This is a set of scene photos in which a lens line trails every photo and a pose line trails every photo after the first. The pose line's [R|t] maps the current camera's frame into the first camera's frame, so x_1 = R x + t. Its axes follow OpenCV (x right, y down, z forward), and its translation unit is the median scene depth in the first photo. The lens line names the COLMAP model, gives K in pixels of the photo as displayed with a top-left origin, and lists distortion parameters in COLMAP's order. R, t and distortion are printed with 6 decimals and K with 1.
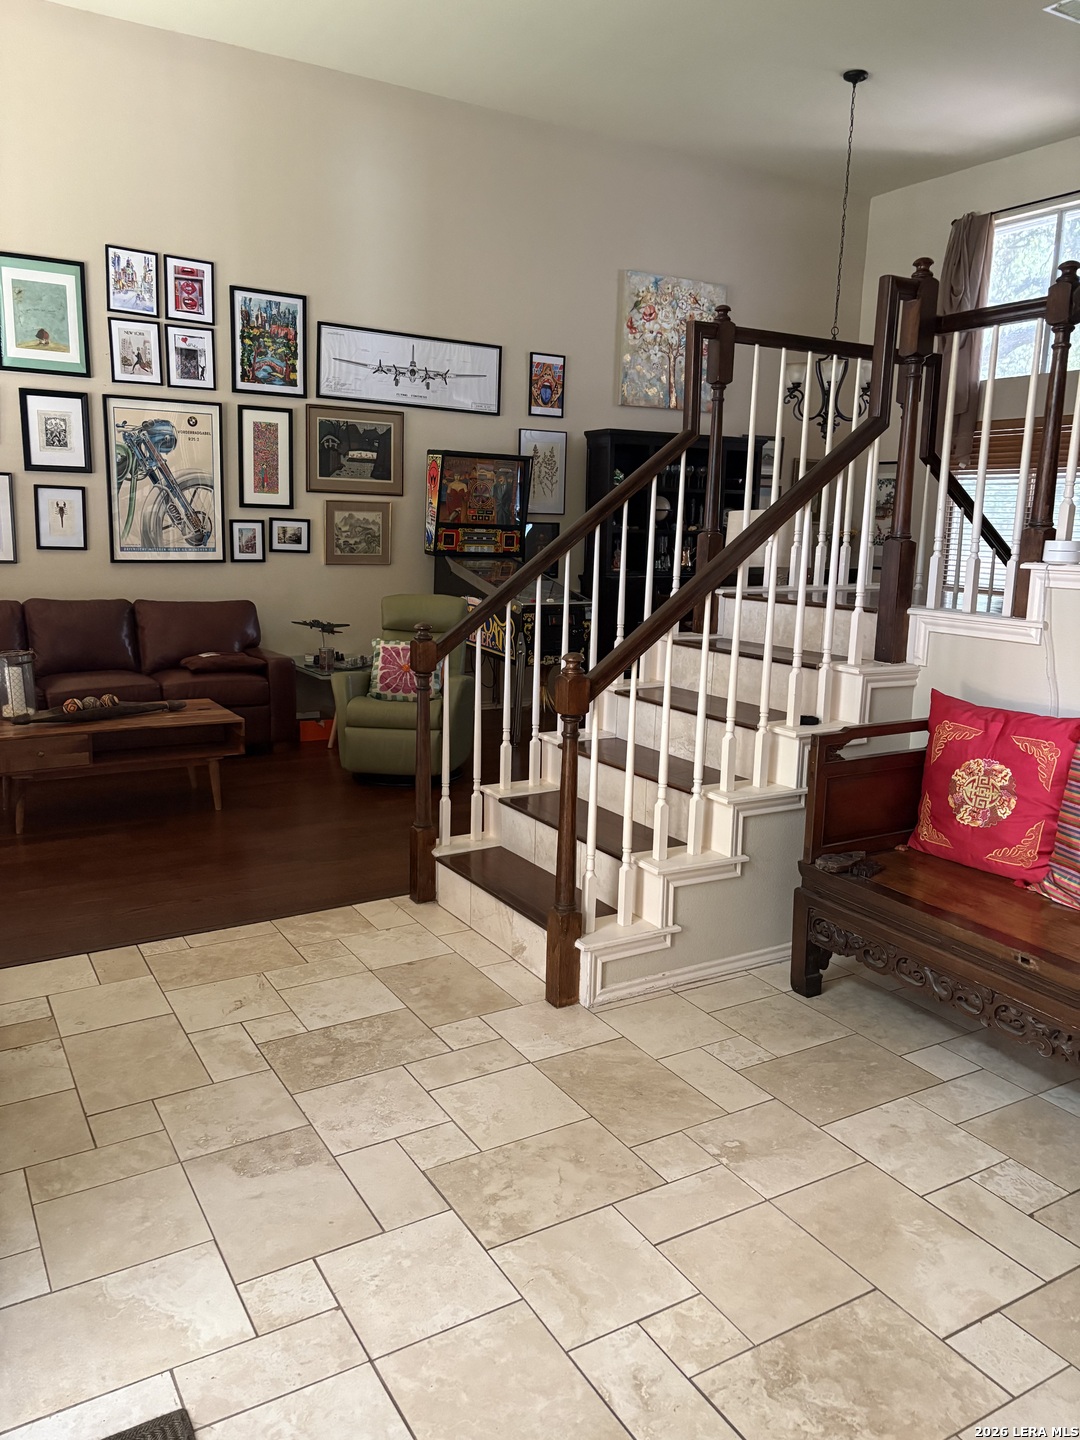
lens RADIAL K [[1090.0, 0, 535.8], [0, 1090.0, 717.4], [0, 0, 1]] dist [0.023904, 0.001693]
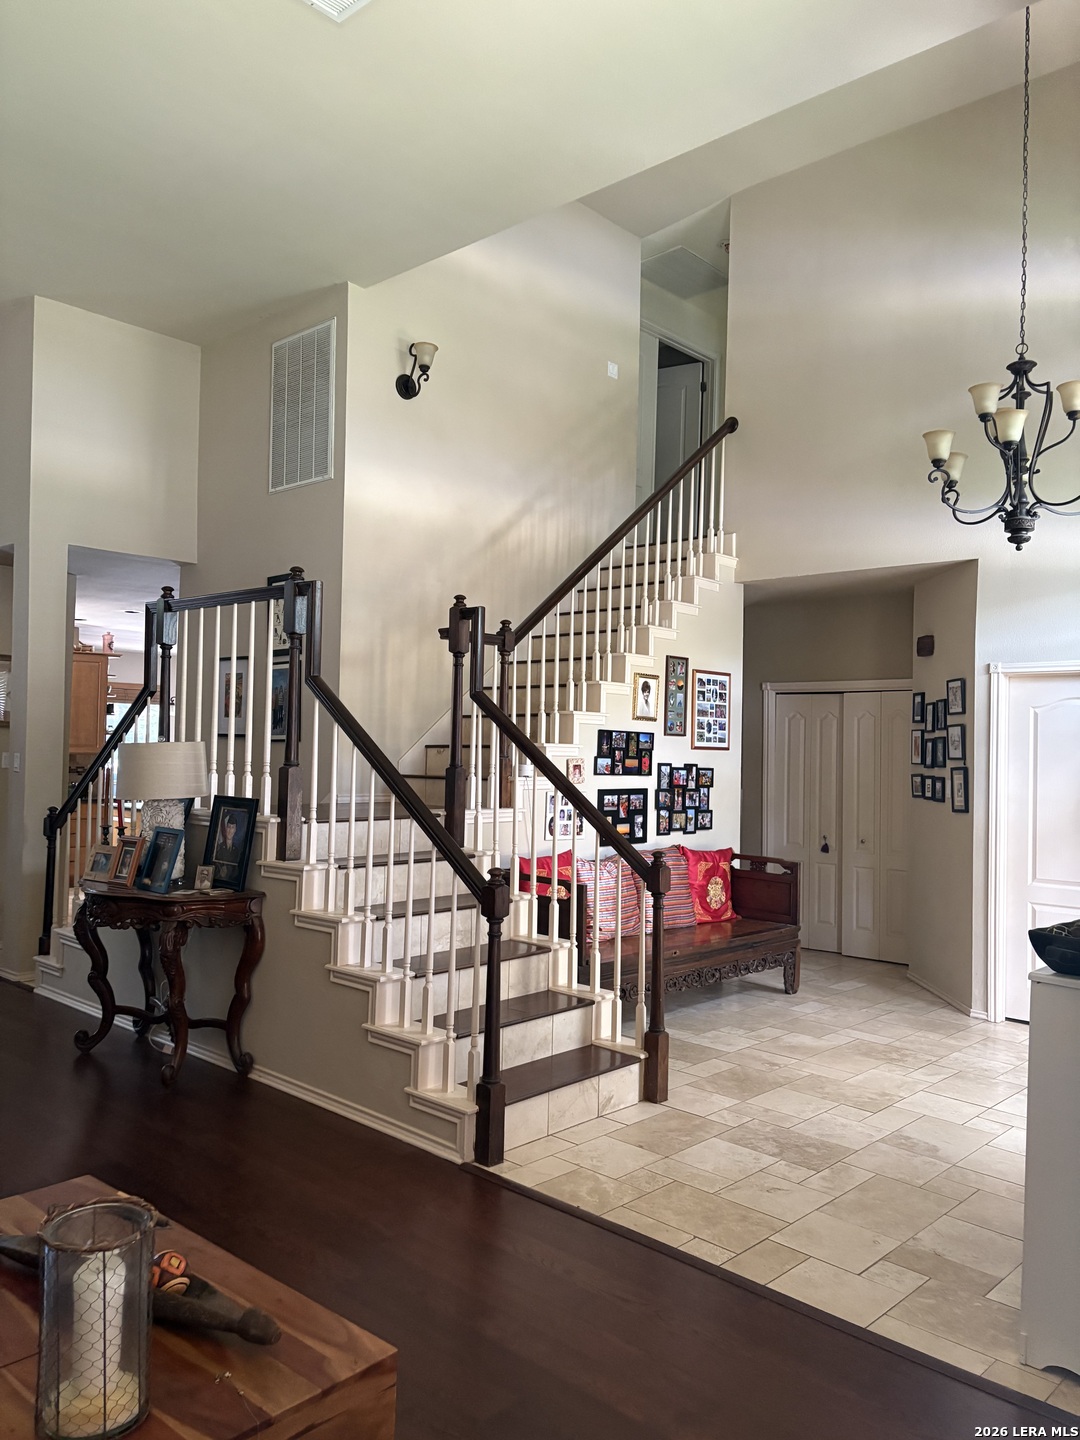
lens RADIAL K [[1090.0, 0, 535.8], [0, 1090.0, 717.4], [0, 0, 1]] dist [0.023904, 0.001693]
pose [[-0.285699, 0.000971, 0.958319, -1.431371], [0.145052, 0.988522, 0.042242, -0.347028], [-0.947278, 0.151074, -0.282561, 1.625477]]
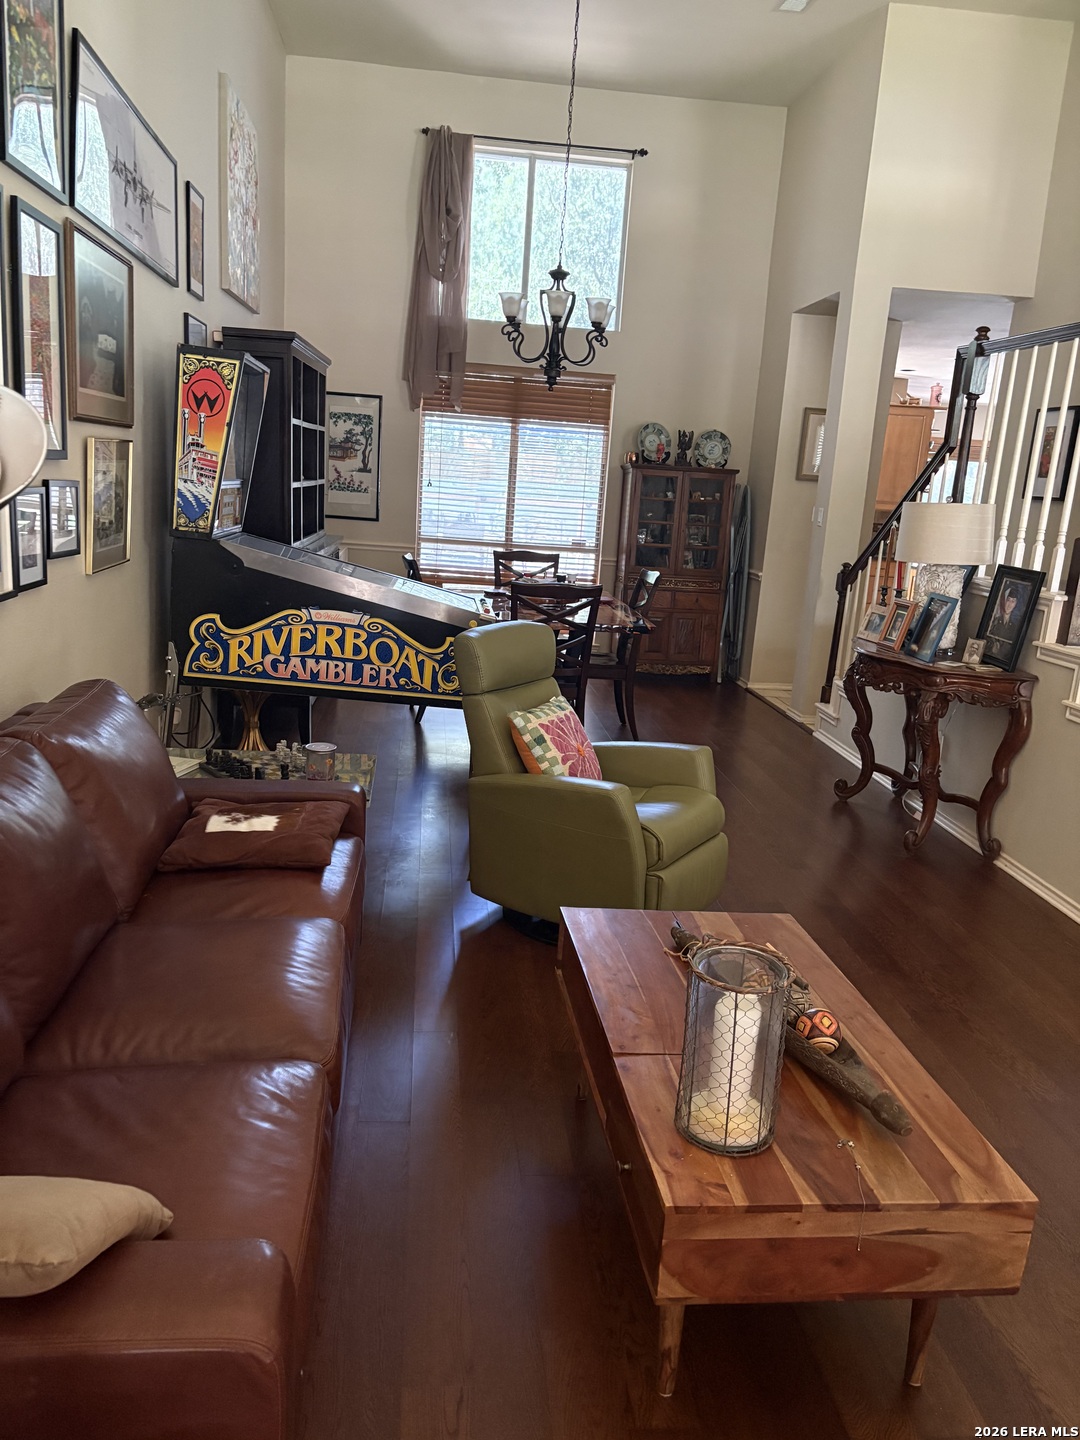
lens RADIAL K [[1104.2, 0, 539.7], [0, 1104.2, 721.8], [0, 0, 1]] dist [0.037678, 0.002105]
pose [[0.402717, -0.194412, 0.894440, -1.372739], [0.103966, 0.980575, 0.166324, -0.337155], [-0.909401, 0.026010, 0.415106, 1.561307]]
